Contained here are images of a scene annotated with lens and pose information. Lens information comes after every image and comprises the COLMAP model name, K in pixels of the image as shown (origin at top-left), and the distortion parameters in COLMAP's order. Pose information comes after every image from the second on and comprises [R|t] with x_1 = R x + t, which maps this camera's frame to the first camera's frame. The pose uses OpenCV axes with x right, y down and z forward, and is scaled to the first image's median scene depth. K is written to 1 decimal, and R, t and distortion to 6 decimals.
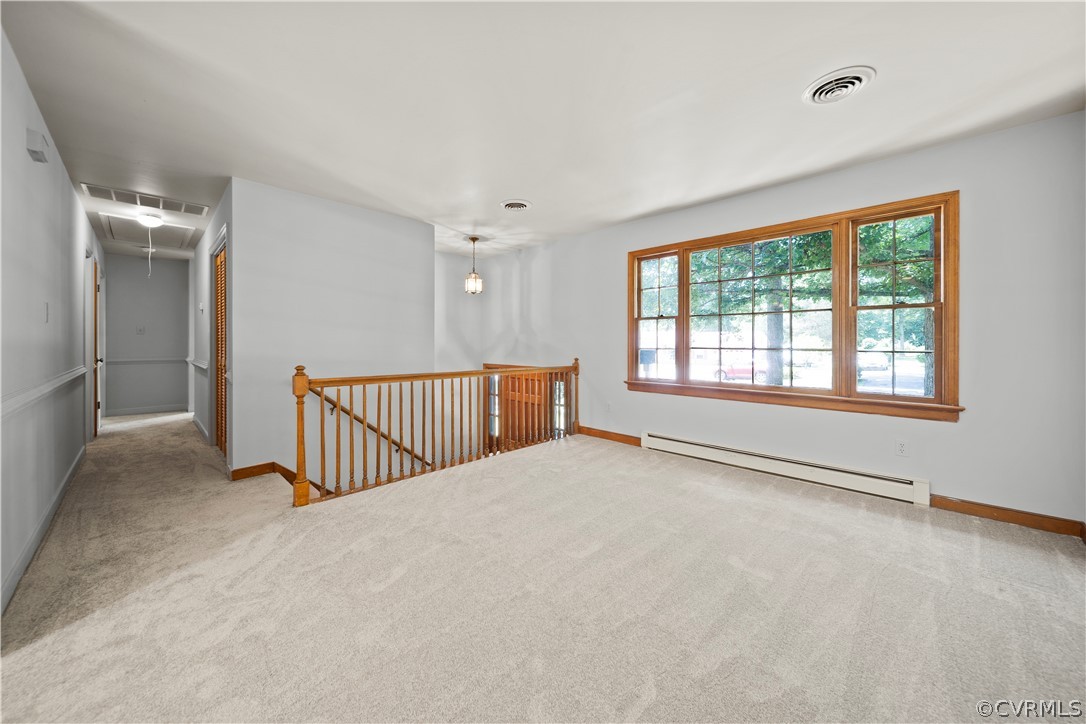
lens RADIAL K [[383.6, 0, 541.1], [0, 383.6, 344.6], [0, 0, 1]] dist [-0.000463, -0.001424]
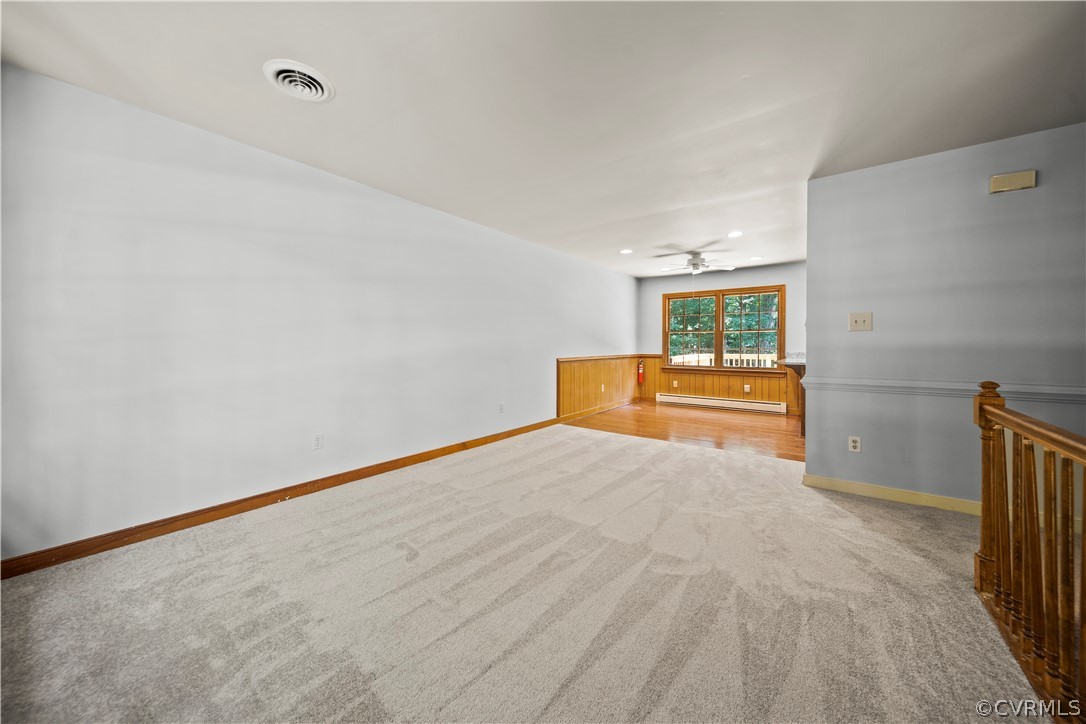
lens RADIAL K [[383.6, 0, 541.1], [0, 383.6, 344.6], [0, 0, 1]] dist [-0.000463, -0.001424]
pose [[-0.992770, -0.001725, -0.120019, 0.154877], [-0.002238, 0.999989, 0.004140, -0.005608], [0.120011, 0.004379, -0.992763, 0.998307]]
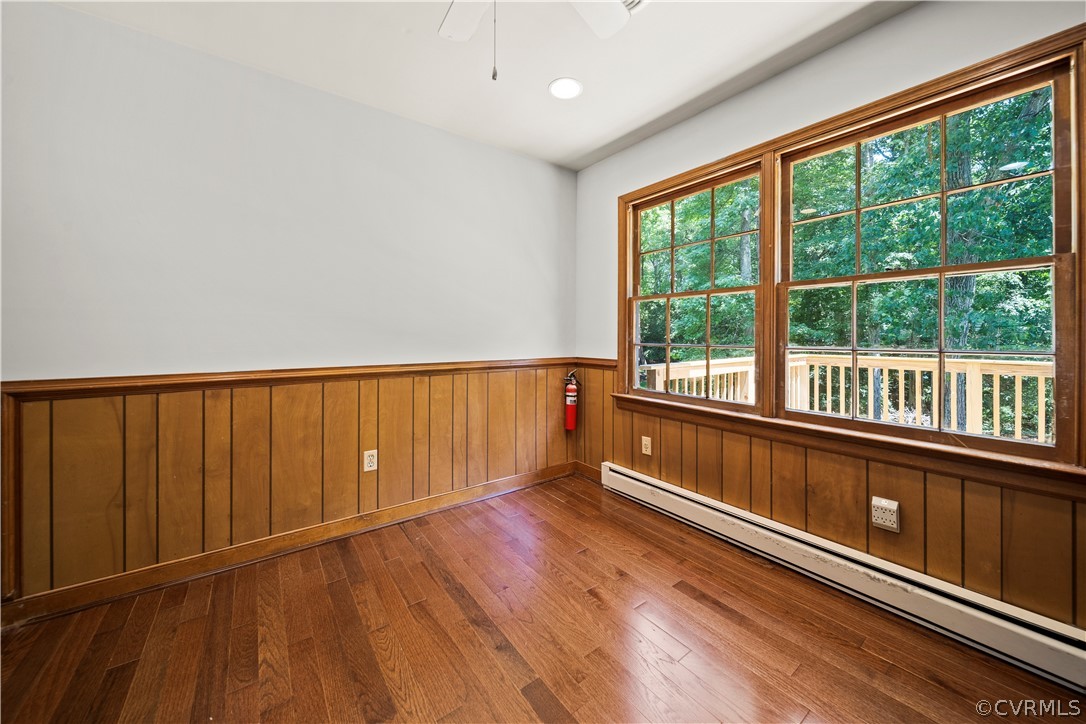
lens RADIAL K [[391.1, 0, 542.6], [0, 391.1, 331.1], [0, 0, 1]] dist [-0.000057, -0.000369]
pose [[-0.985779, -0.001216, 0.168042, -0.629585], [-0.002003, 0.999988, -0.004511, 0.001542], [-0.168034, -0.004783, -0.985770, -0.055451]]
